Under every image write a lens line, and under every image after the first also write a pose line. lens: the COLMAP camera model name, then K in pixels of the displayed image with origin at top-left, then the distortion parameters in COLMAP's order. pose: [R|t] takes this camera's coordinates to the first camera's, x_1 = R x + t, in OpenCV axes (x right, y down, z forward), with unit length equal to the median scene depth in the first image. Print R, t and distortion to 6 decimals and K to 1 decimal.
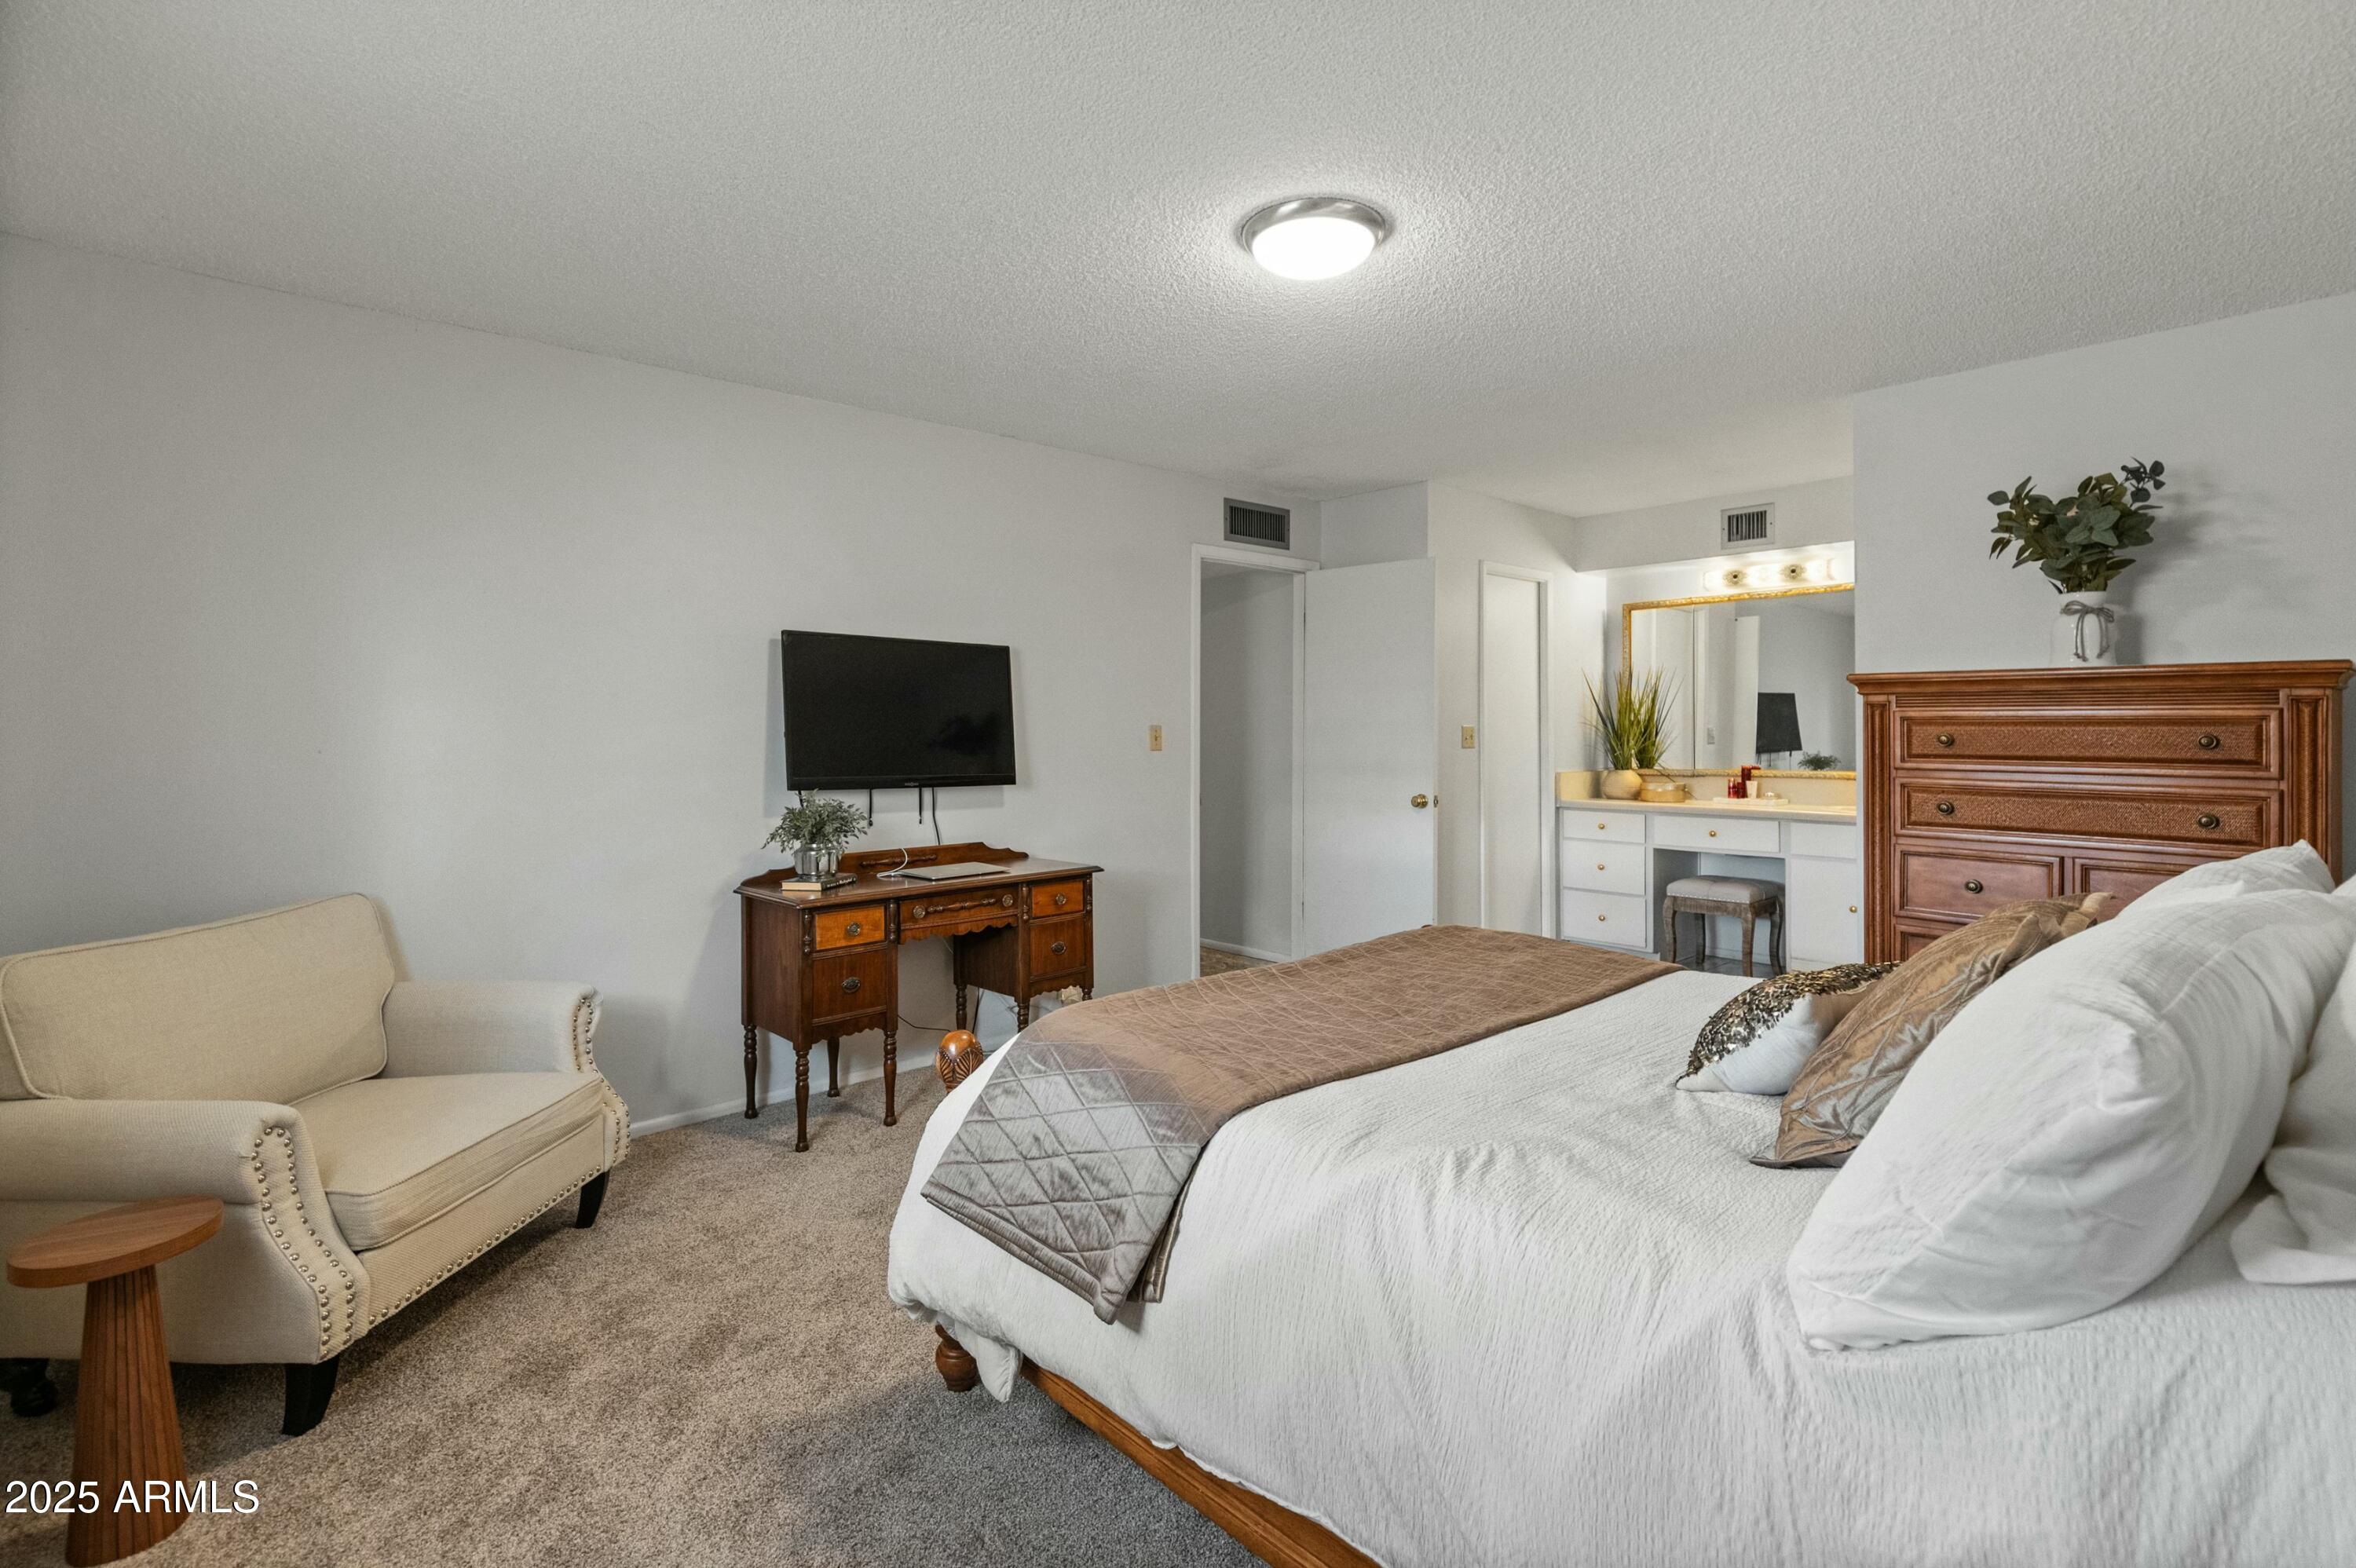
lens RADIAL K [[1105.3, 0, 1204.6], [0, 1105.3, 720.4], [0, 0, 1]] dist [0.003490, 0.000175]
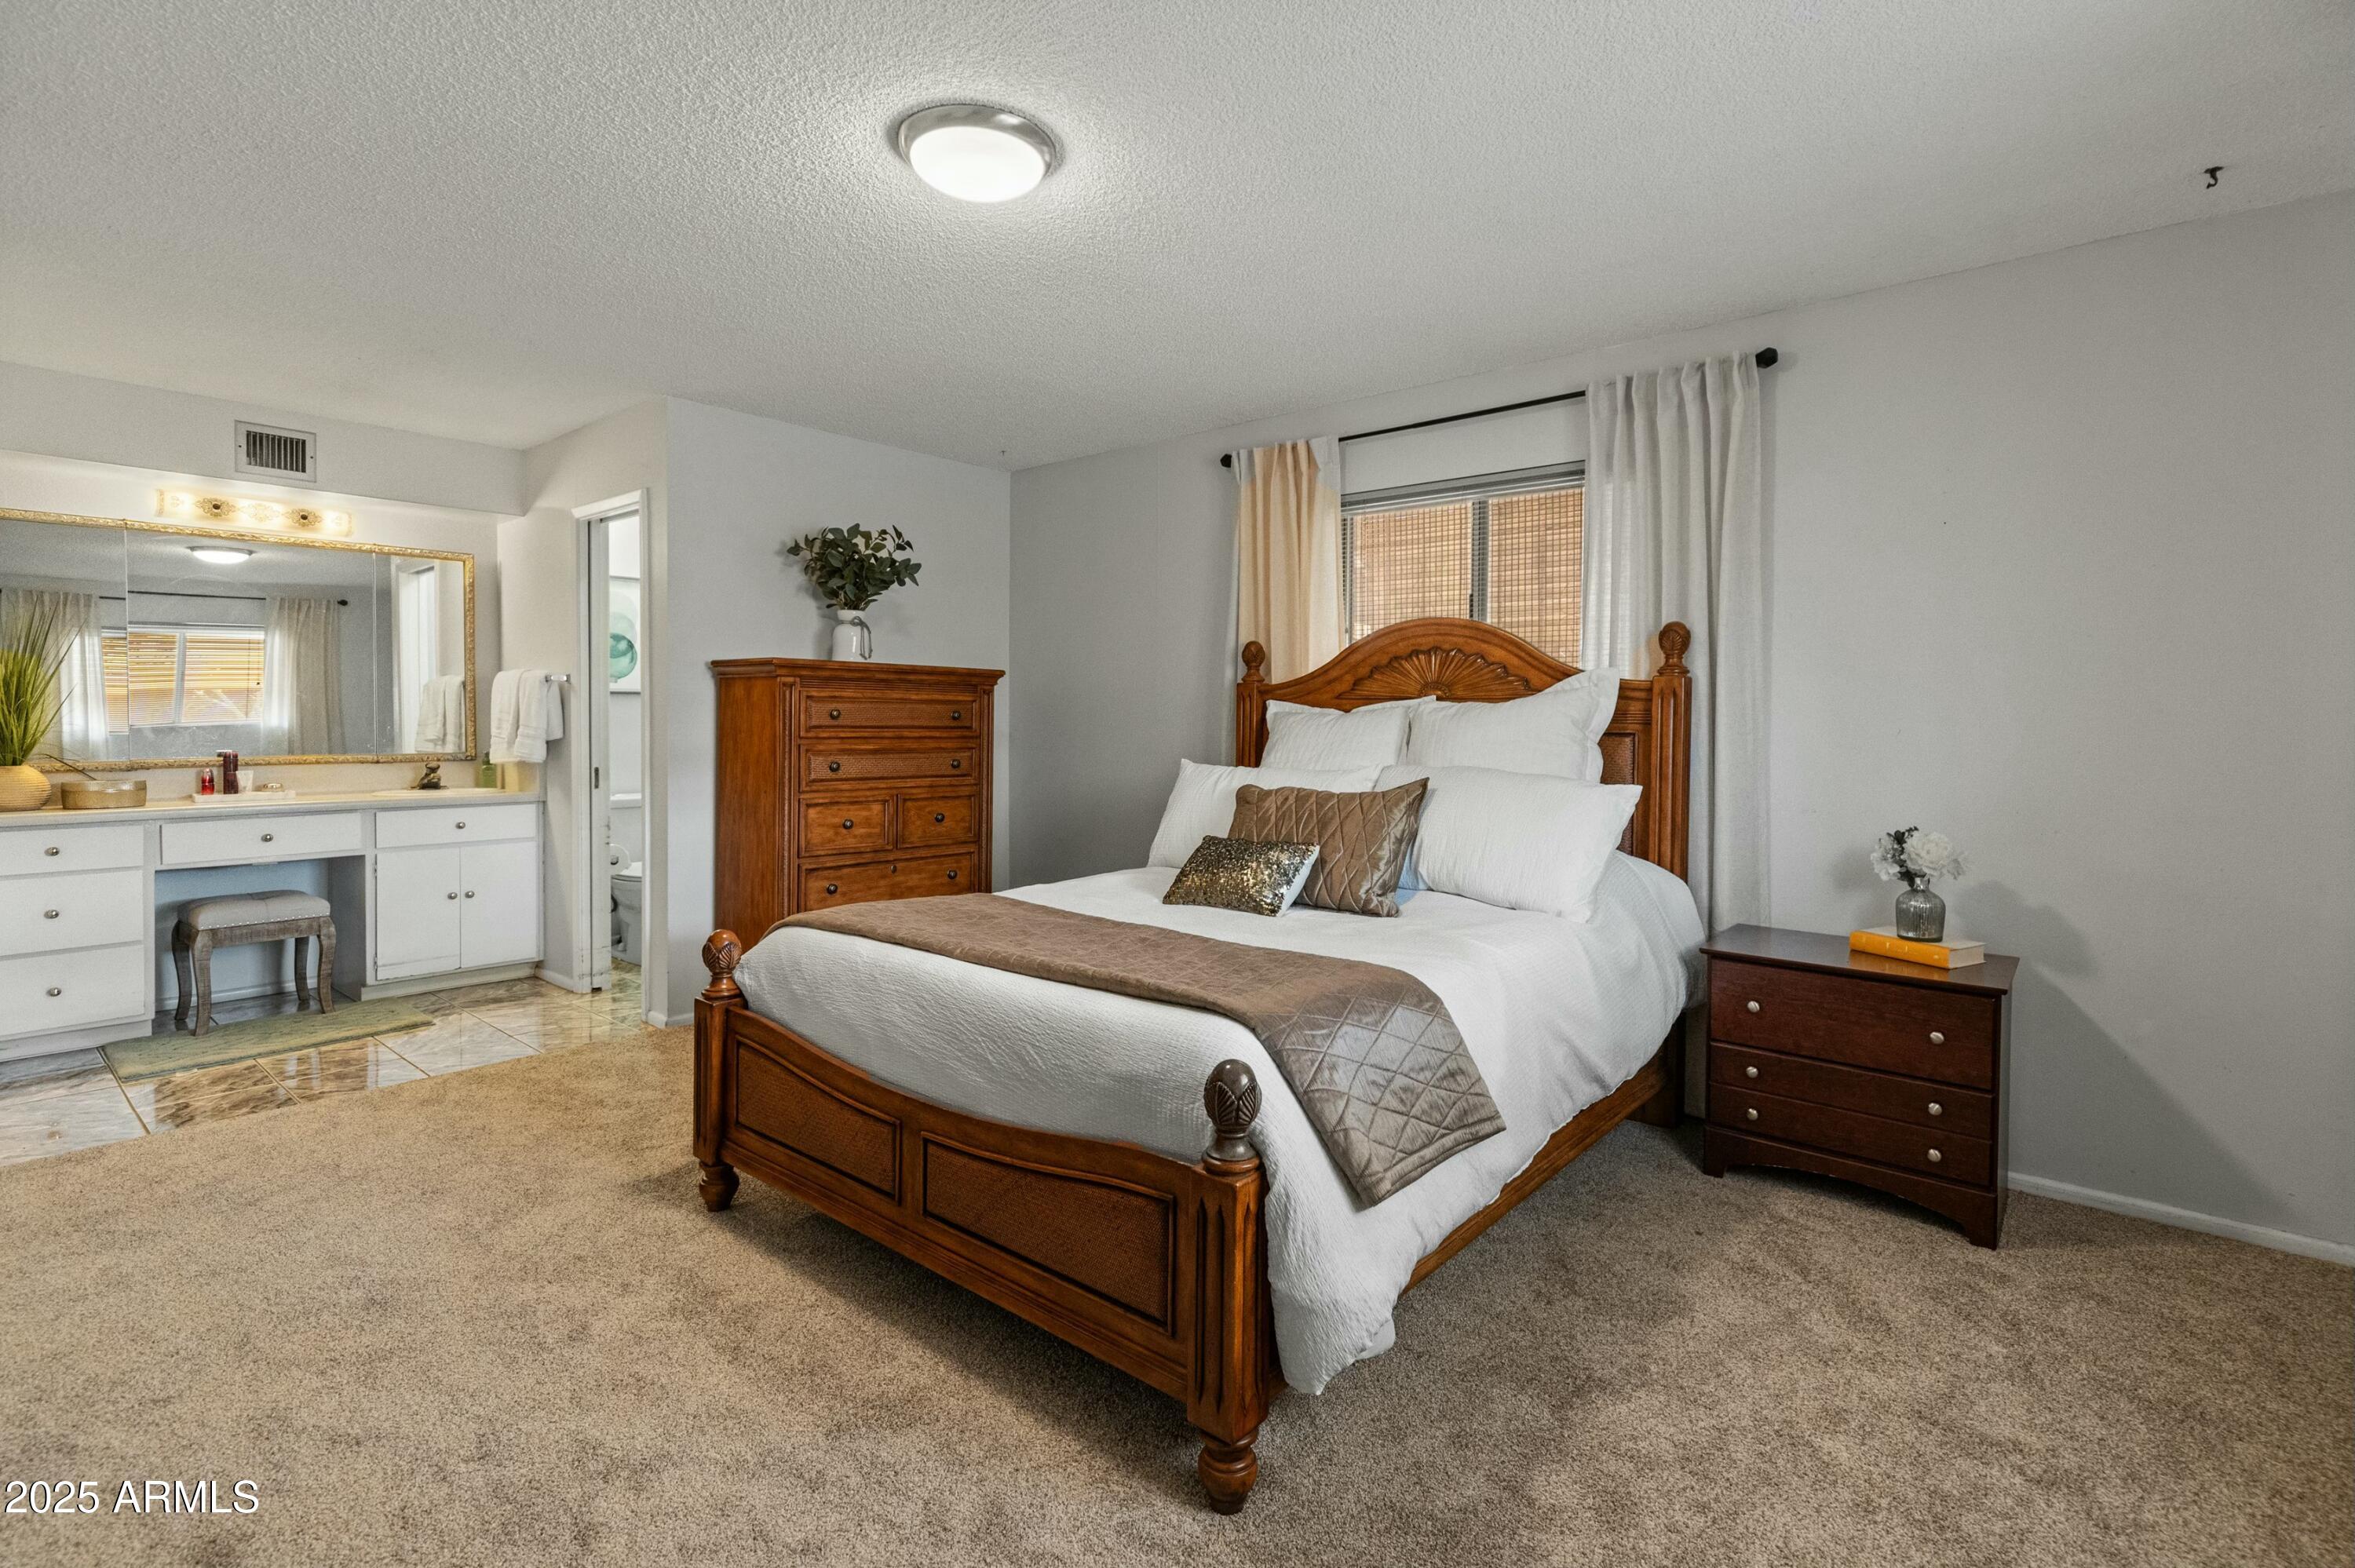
lens RADIAL K [[1104.8, 0, 1204.0], [0, 1104.8, 720.4], [0, 0, 1]] dist [0.003490, 0.000175]
pose [[-0.122308, 0.003272, 0.992487, -0.656597], [-0.010038, 0.999939, -0.004533, 0.027597], [-0.992441, -0.010517, -0.122268, 0.731662]]
